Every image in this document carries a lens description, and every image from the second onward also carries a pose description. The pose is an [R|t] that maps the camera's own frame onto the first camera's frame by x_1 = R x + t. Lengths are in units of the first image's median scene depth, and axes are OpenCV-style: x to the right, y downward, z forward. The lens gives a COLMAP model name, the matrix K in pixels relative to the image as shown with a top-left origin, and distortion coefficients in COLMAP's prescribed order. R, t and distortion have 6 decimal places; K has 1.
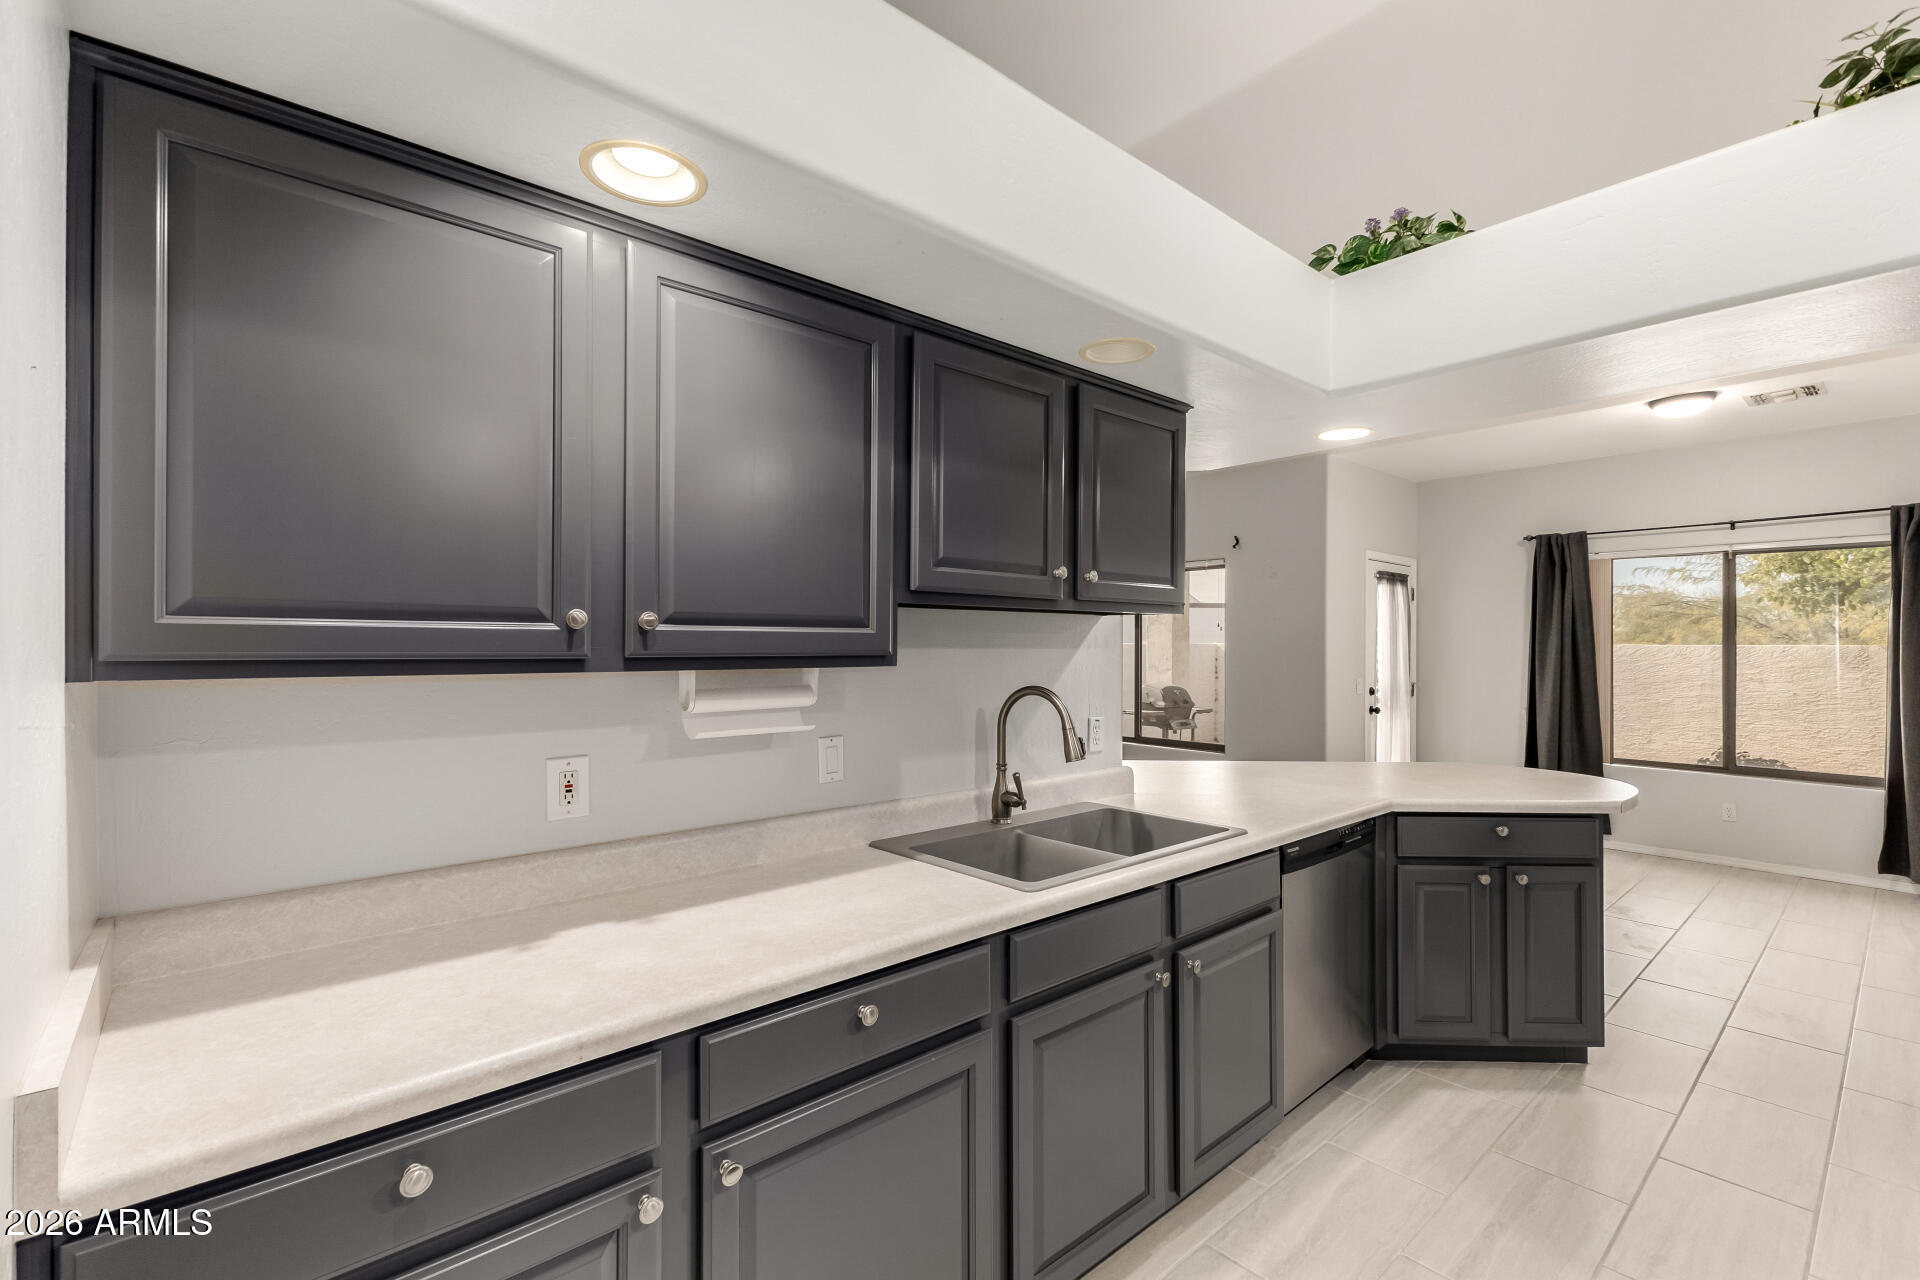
lens RADIAL K [[839.6, 0, 946.0], [0, 839.6, 645.4], [0, 0, 1]] dist [0.011690, -0.002551]
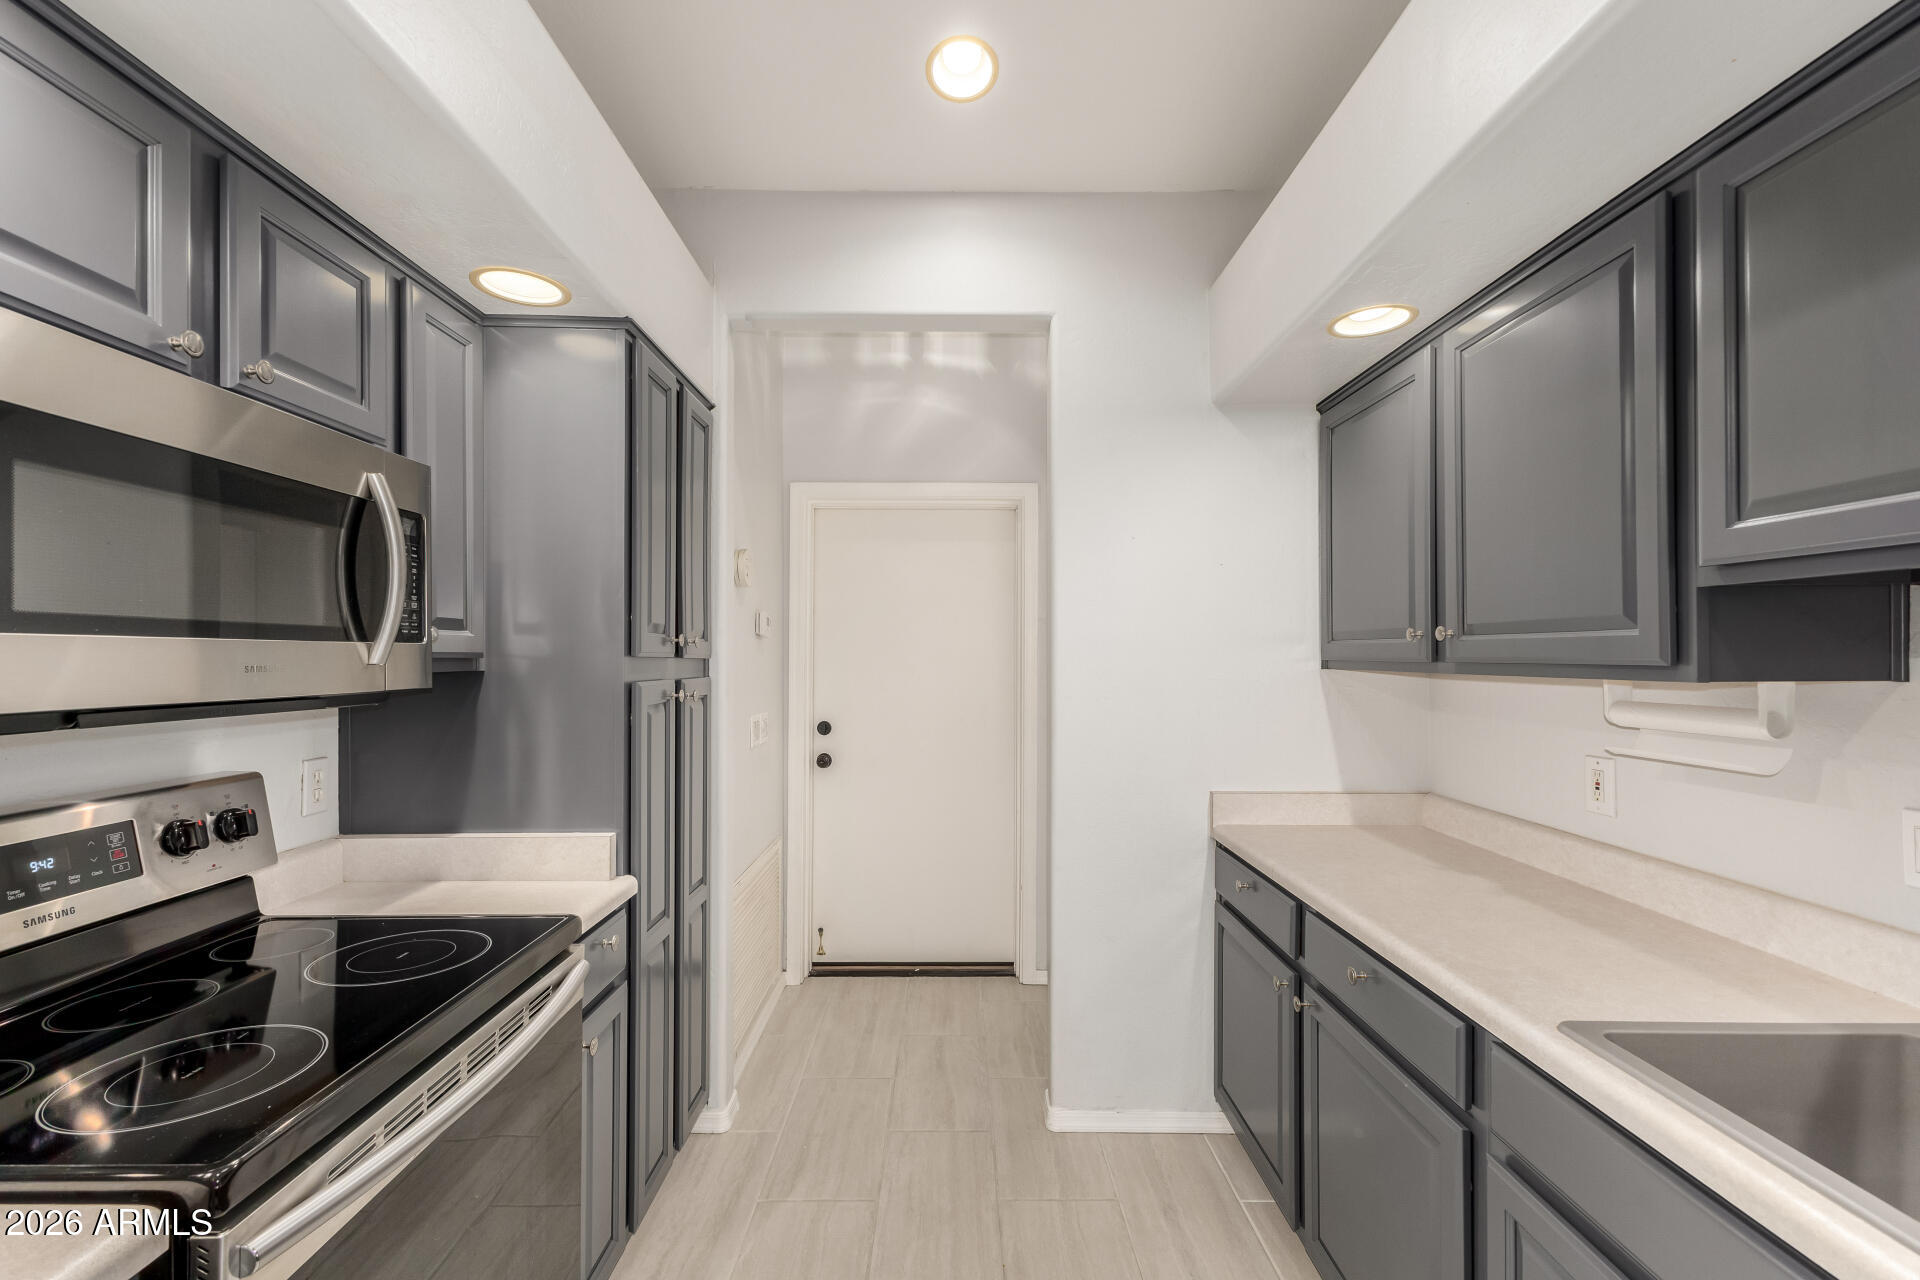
lens RADIAL K [[839.6, 0, 955.7], [0, 839.6, 645.8], [0, 0, 1]] dist [0.011690, -0.002551]
pose [[-0.652245, -0.010485, -0.757936, 0.304372], [-0.001062, 0.999916, -0.012918, 0.002539], [0.758008, -0.007621, -0.652201, 0.370418]]
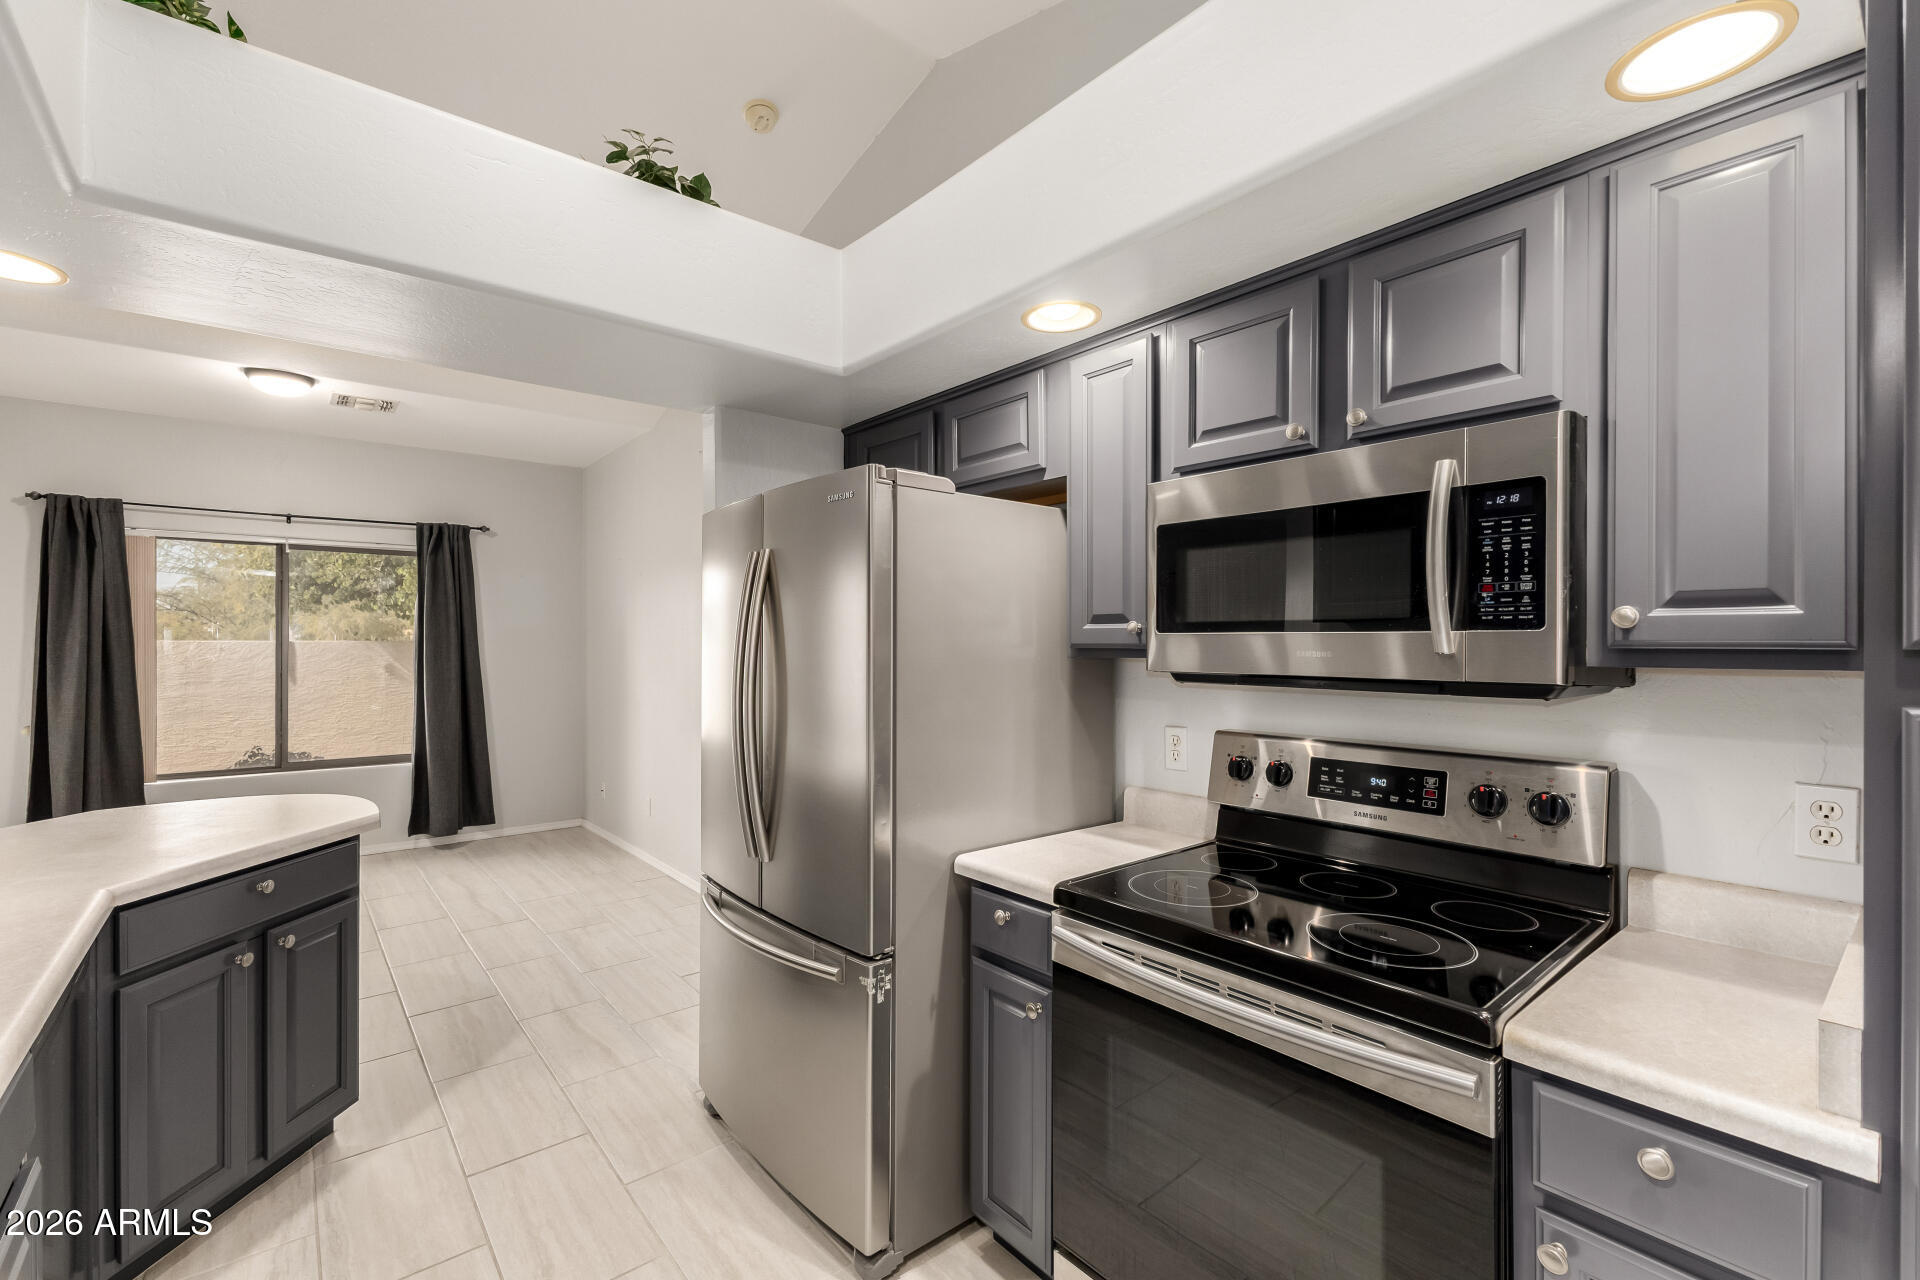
lens RADIAL K [[839.6, 0, 968.7], [0, 839.6, 646.9], [0, 0, 1]] dist [0.011690, -0.002551]
pose [[0.019326, -0.007114, 0.999788, -0.044404], [0.000696, 0.999975, 0.007102, 0.001126], [-0.999813, 0.000559, 0.019331, 0.200485]]
